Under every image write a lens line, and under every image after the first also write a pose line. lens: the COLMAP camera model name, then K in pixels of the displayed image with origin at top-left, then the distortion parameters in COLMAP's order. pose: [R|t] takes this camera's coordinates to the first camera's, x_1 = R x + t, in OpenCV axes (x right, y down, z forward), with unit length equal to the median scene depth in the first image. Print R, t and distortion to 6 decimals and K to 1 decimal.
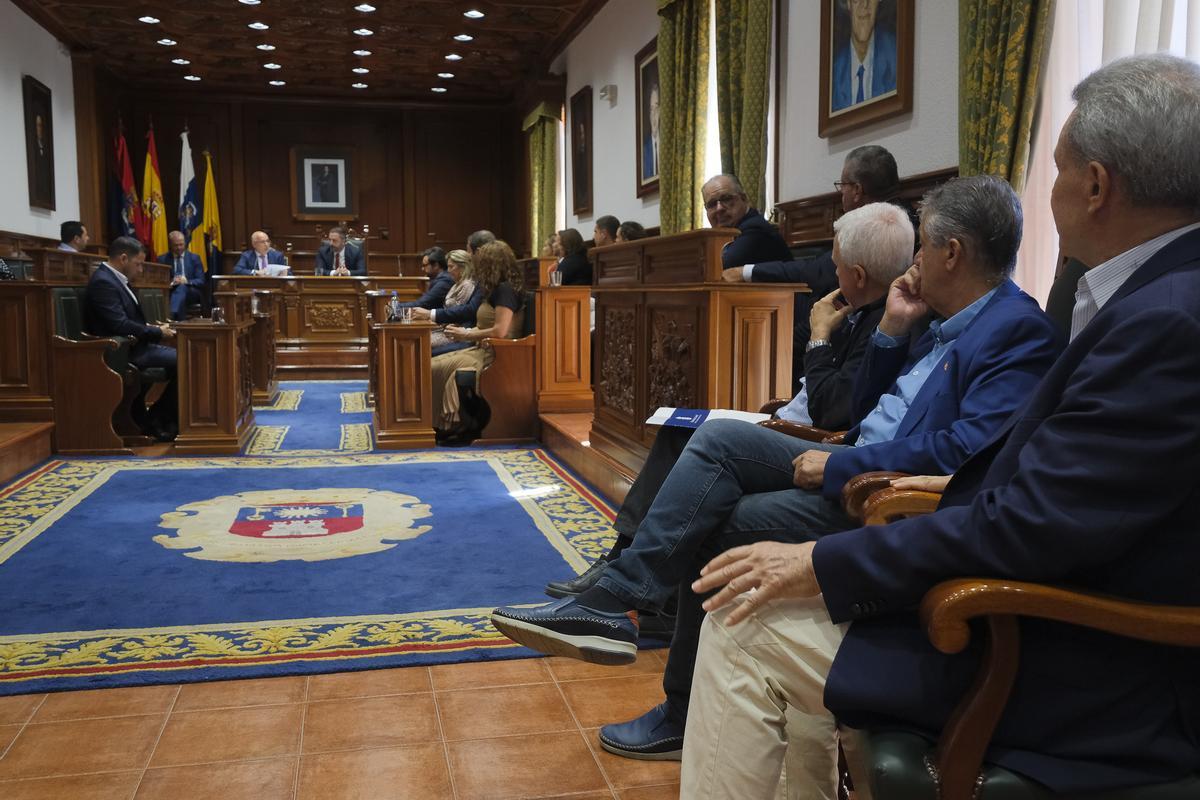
lens RADIAL K [[1087.8, 0, 600.0], [0, 1087.8, 400.0], [0, 0, 1]] dist [0.007145, 0.005355]
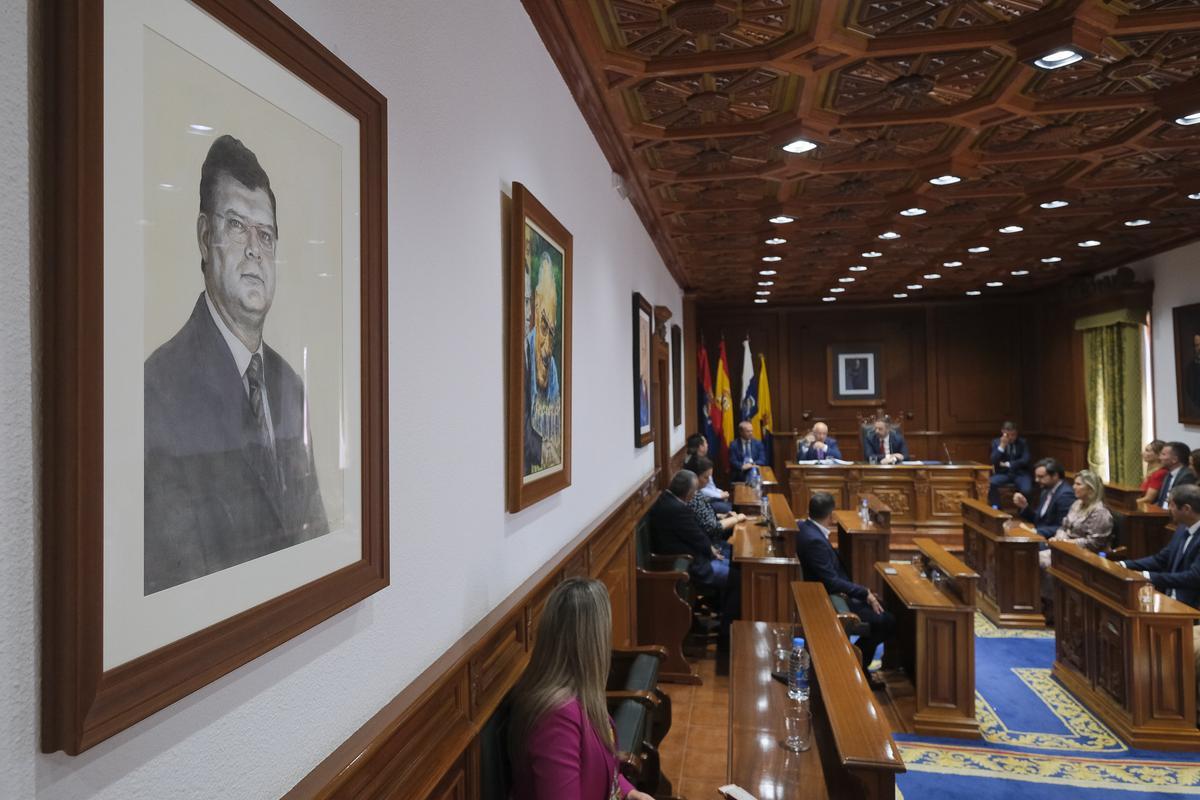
lens RADIAL K [[814.9, 0, 557.4], [0, 814.9, 384.9], [0, 0, 1]] dist [0.000386, -0.004871]
pose [[0.902907, -0.021645, -0.429290, -0.341339], [-0.027209, 0.993850, -0.107339, -0.171797], [0.428973, 0.108598, 0.896765, 0.139901]]
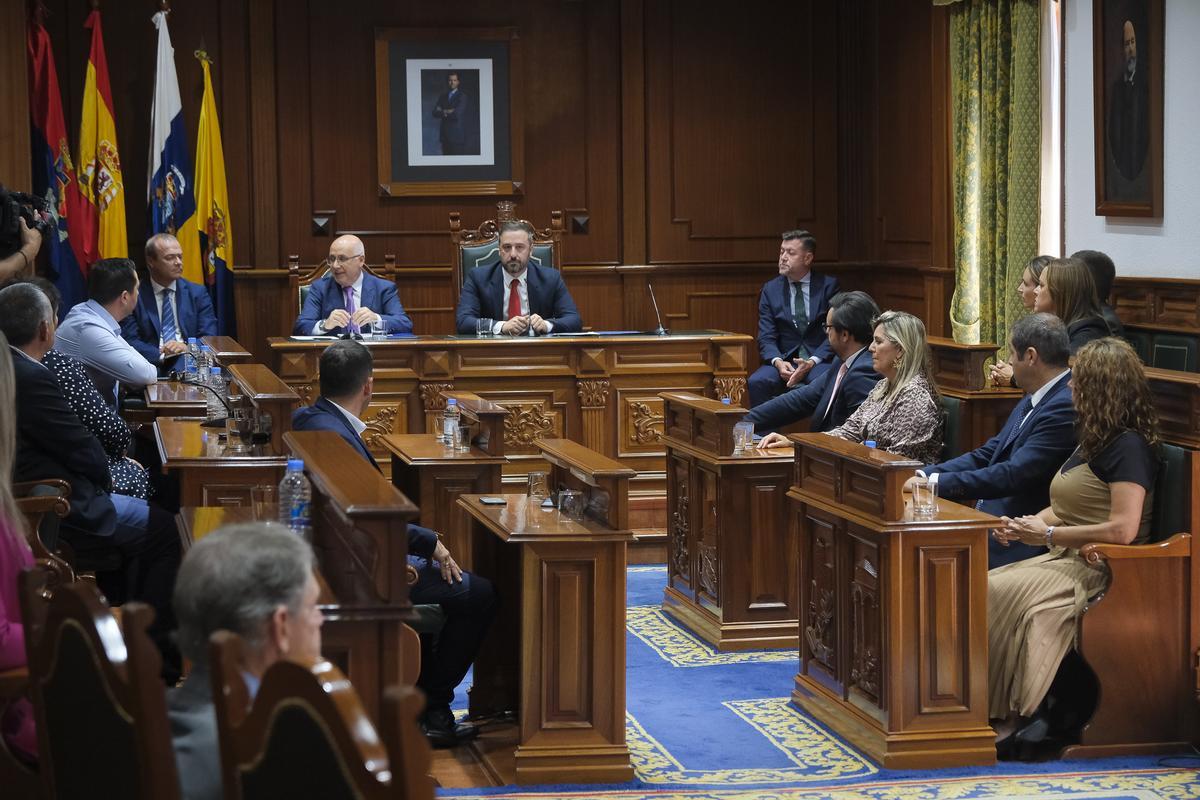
lens RADIAL K [[2847.9, 0, 596.8], [0, 2847.9, 476.7], [0, 0, 1]] dist [0.045309, 1.310190]
pose [[0.998354, -0.007592, -0.056848, -0.261967], [0.007038, 0.999926, -0.009939, -0.077746], [0.056919, 0.009523, 0.998333, -0.327816]]
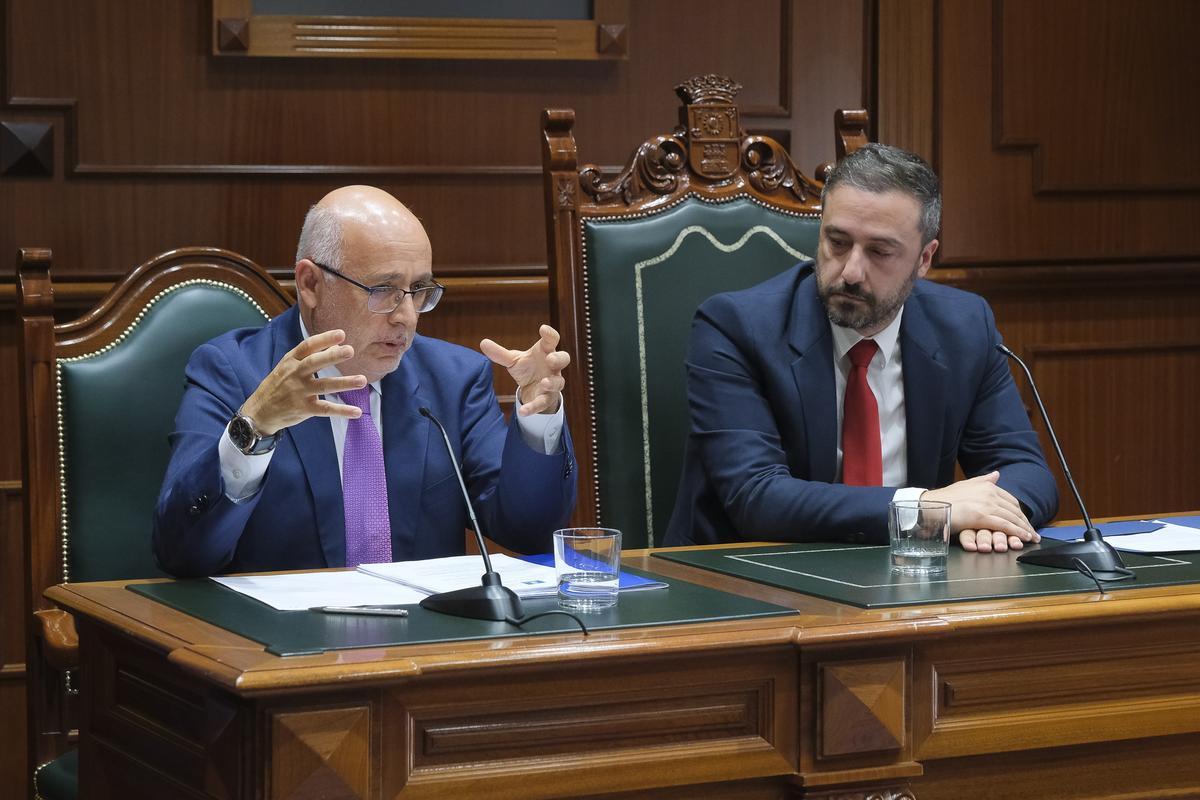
lens RADIAL K [[3103.8, 0, 598.5], [0, 3103.8, 145.9], [0, 0, 1]] dist [-0.012343, -0.232699]
pose [[0.970249, -0.000010, 0.242109, -0.679104], [0.024128, 0.995026, -0.096652, -0.231354], [-0.240903, 0.099618, 0.965423, 1.223084]]
